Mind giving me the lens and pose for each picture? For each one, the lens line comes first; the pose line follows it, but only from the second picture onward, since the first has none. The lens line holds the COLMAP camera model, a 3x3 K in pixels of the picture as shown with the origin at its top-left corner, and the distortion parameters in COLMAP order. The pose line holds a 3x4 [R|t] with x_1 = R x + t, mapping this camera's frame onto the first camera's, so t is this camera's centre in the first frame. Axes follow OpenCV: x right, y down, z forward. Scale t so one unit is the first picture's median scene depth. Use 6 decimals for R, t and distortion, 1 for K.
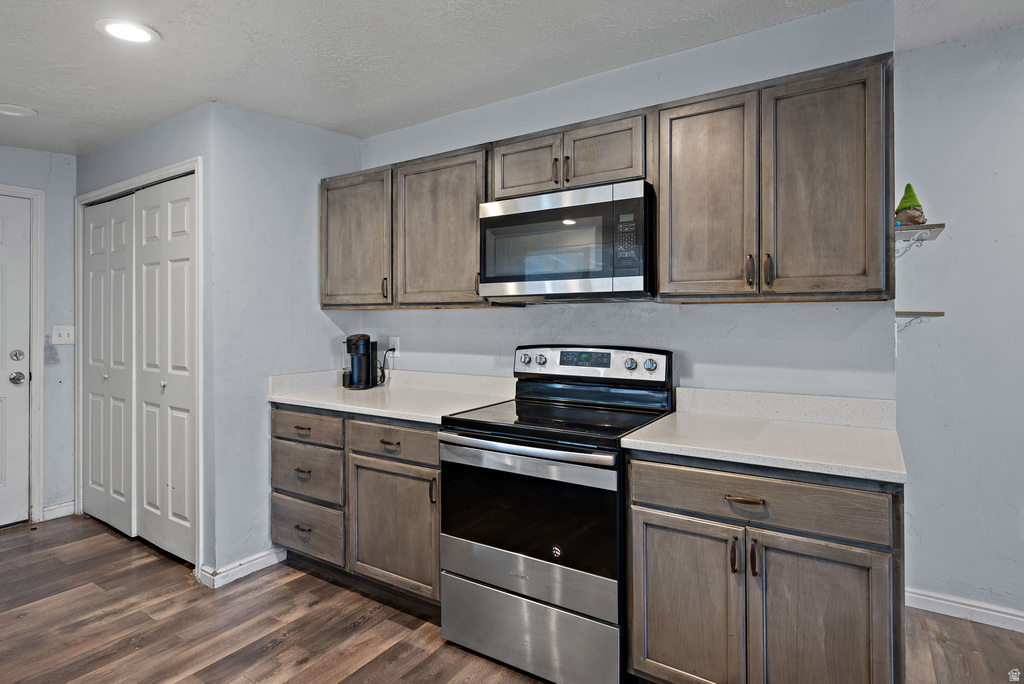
lens RADIAL K [[543.7, 0, 513.3], [0, 543.7, 318.1], [0, 0, 1]] dist [0.001834, 0.000210]
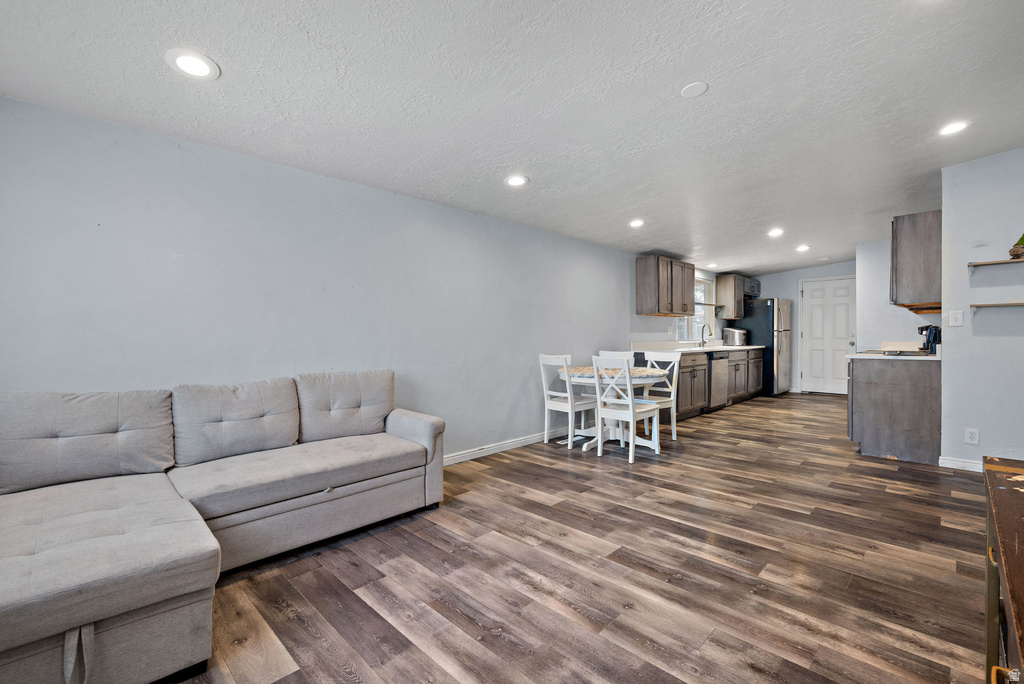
lens RADIAL K [[442.1, 0, 512.0], [0, 442.1, 342.0], [0, 0, 1]] dist [-0.015979, 0.006070]
pose [[-0.212186, 0.016733, -0.977086, 2.297695], [0.008506, 0.999847, 0.015275, 0.074413], [0.977192, -0.005069, -0.212296, -0.316182]]
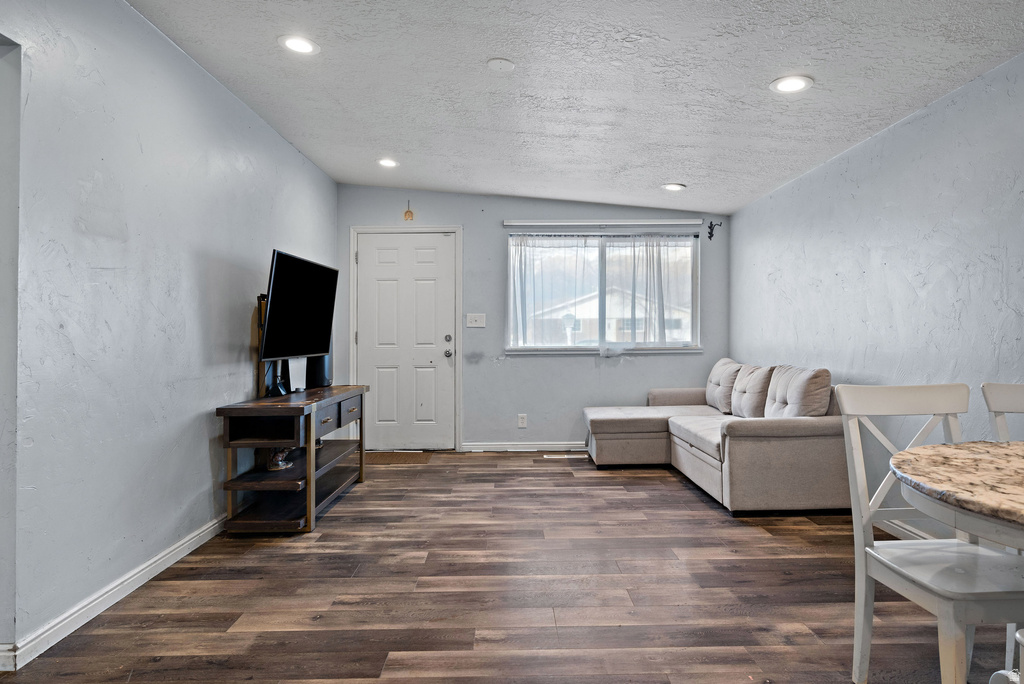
lens RADIAL K [[618.0, 0, 512.0], [0, 618.0, 342.0], [0, 0, 1]] dist [0.000204, -0.000188]
pose [[-0.550266, 0.002455, 0.834986, 0.280946], [0.011692, 0.999920, 0.004765, 0.090959], [-0.834907, 0.012385, -0.550251, 0.494024]]
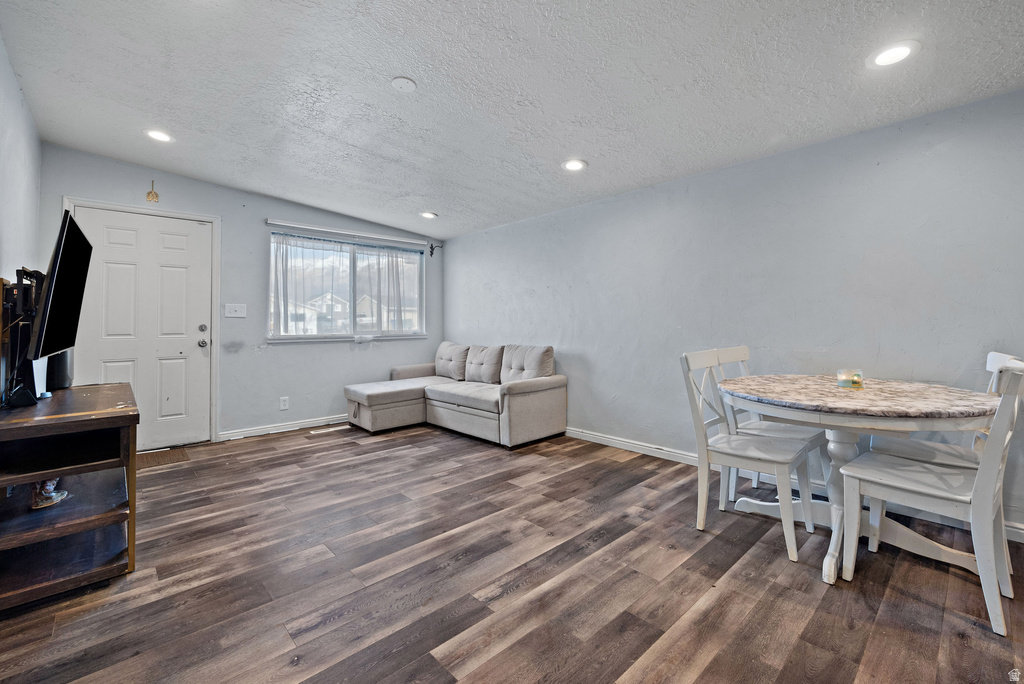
lens RADIAL K [[440.1, 0, 515.9], [0, 440.1, 317.6], [0, 0, 1]] dist [0.000379, -0.000012]
pose [[-0.970075, 0.016956, 0.242215, 0.829640], [0.013520, 0.999783, -0.015839, 0.088129], [-0.242431, -0.012090, -0.970093, 0.715637]]
